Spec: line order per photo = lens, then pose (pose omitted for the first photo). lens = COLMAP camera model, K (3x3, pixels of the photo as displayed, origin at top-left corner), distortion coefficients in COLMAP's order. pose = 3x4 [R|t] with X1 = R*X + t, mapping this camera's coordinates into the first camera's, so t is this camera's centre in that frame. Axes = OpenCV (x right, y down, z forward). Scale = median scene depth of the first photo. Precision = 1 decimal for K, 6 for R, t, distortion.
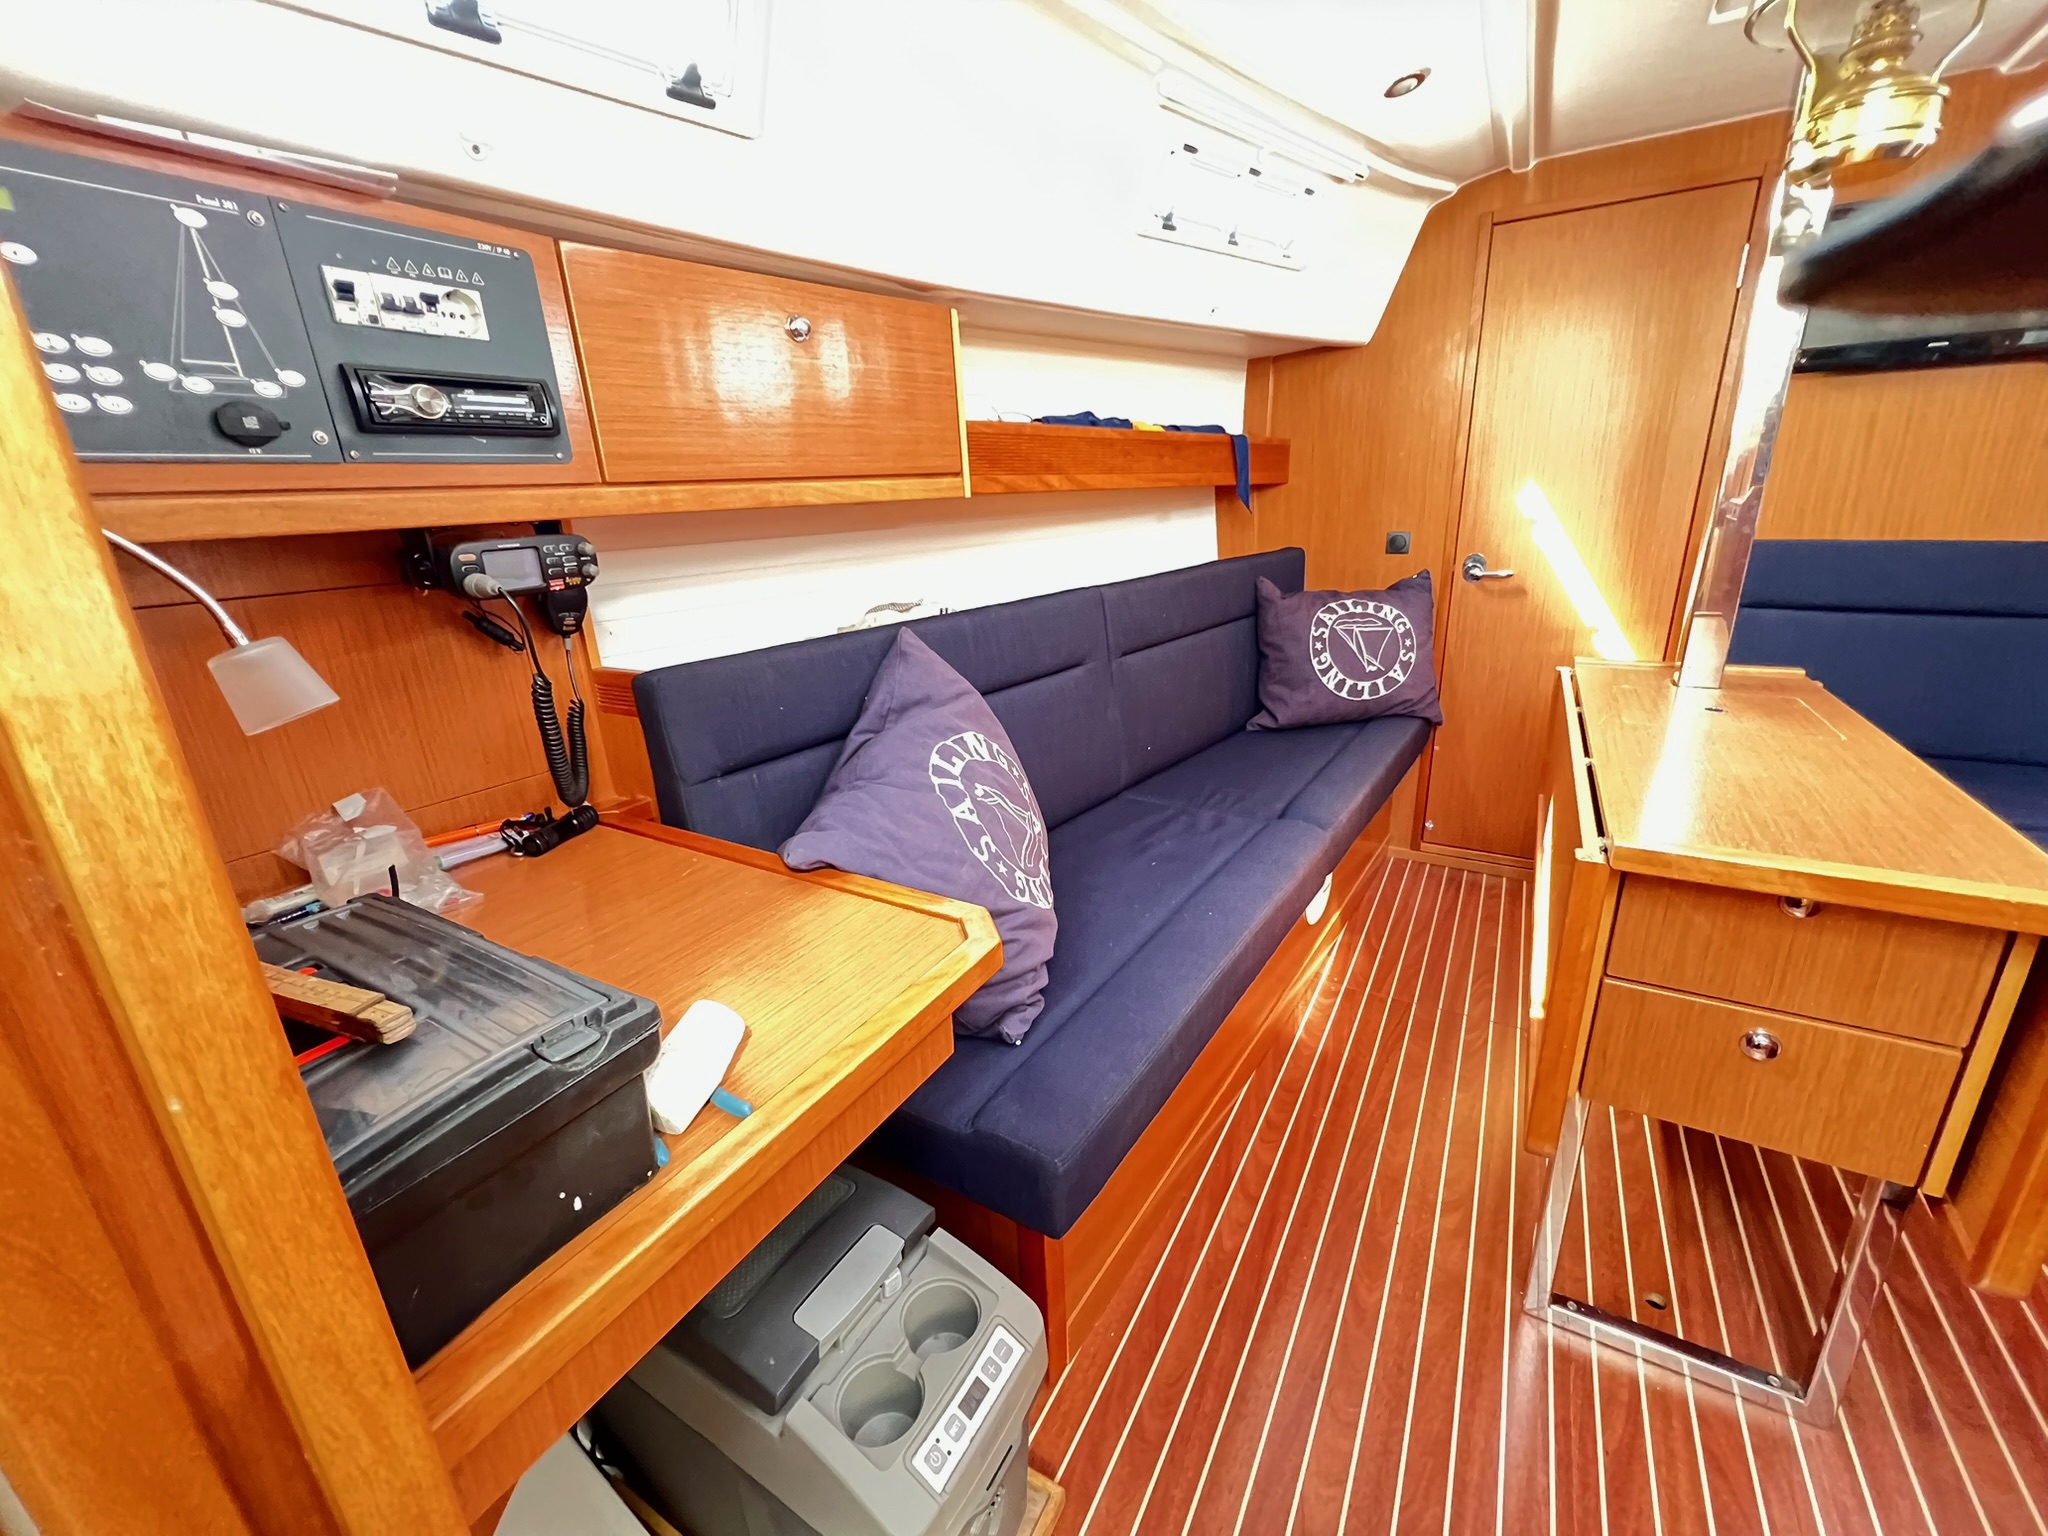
lens RADIAL K [[820.8, 0, 1022.5], [0, 820.8, 763.2], [0, 0, 1]] dist [-0.003926, 0.000508]
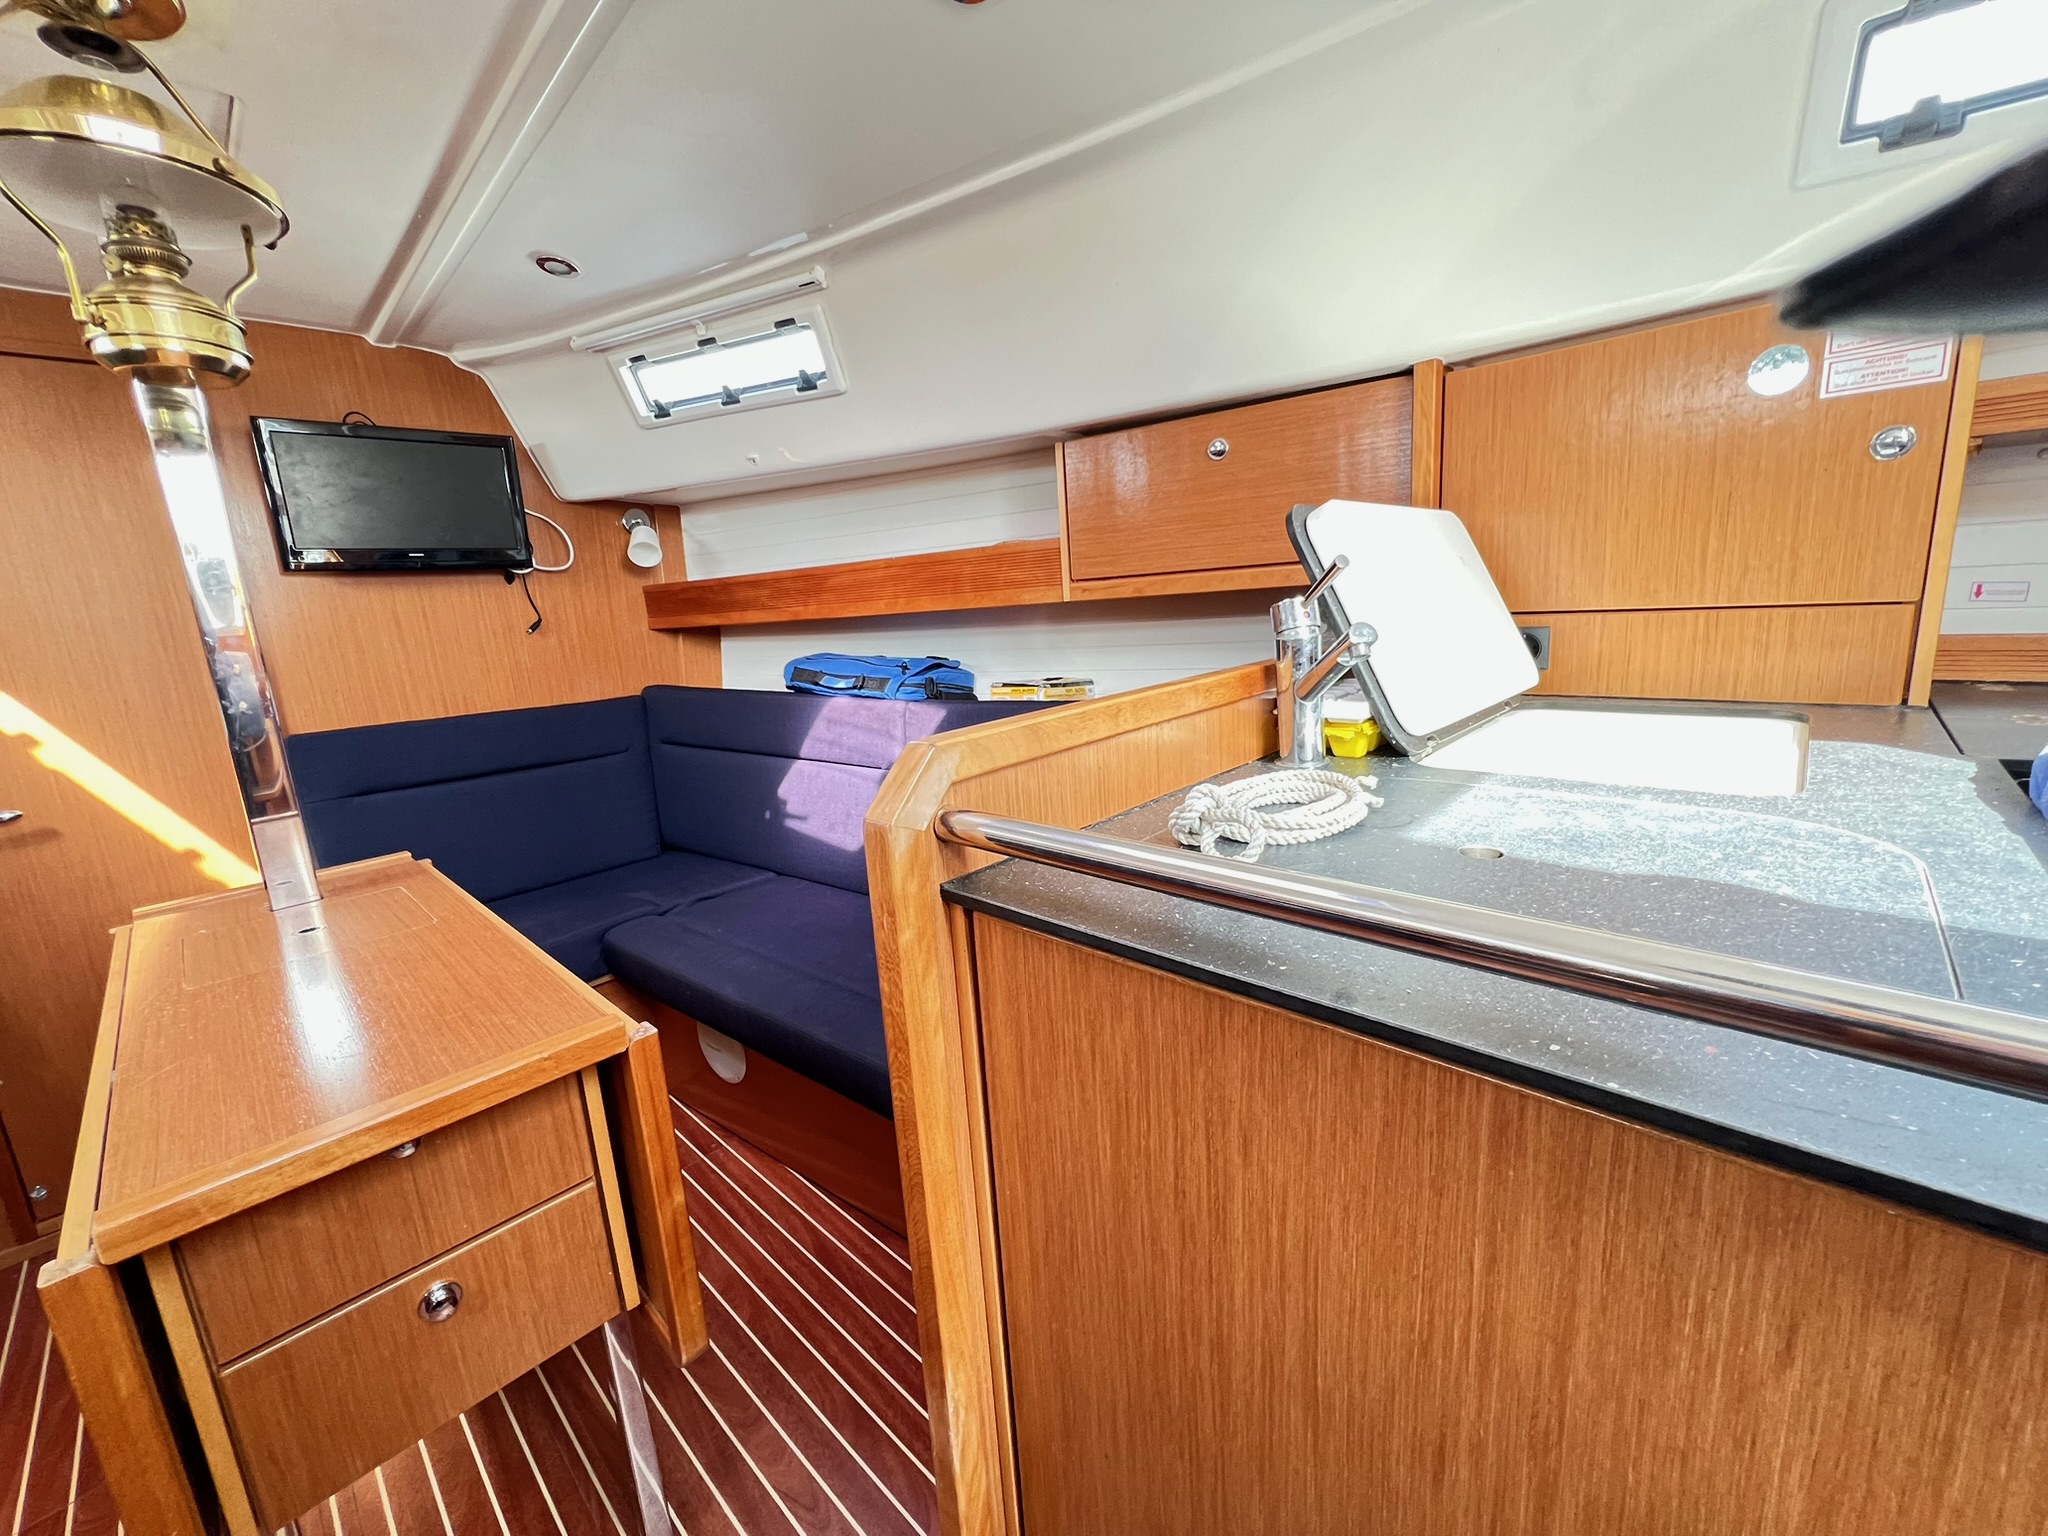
lens RADIAL K [[820.8, 0, 1022.1], [0, 820.8, 766.9], [0, 0, 1]] dist [-0.003926, 0.000508]
pose [[0.230840, -0.166272, 0.958680, 0.228697], [0.355063, 0.931739, 0.076104, -0.026586], [-0.905893, 0.322824, 0.274120, 0.007808]]
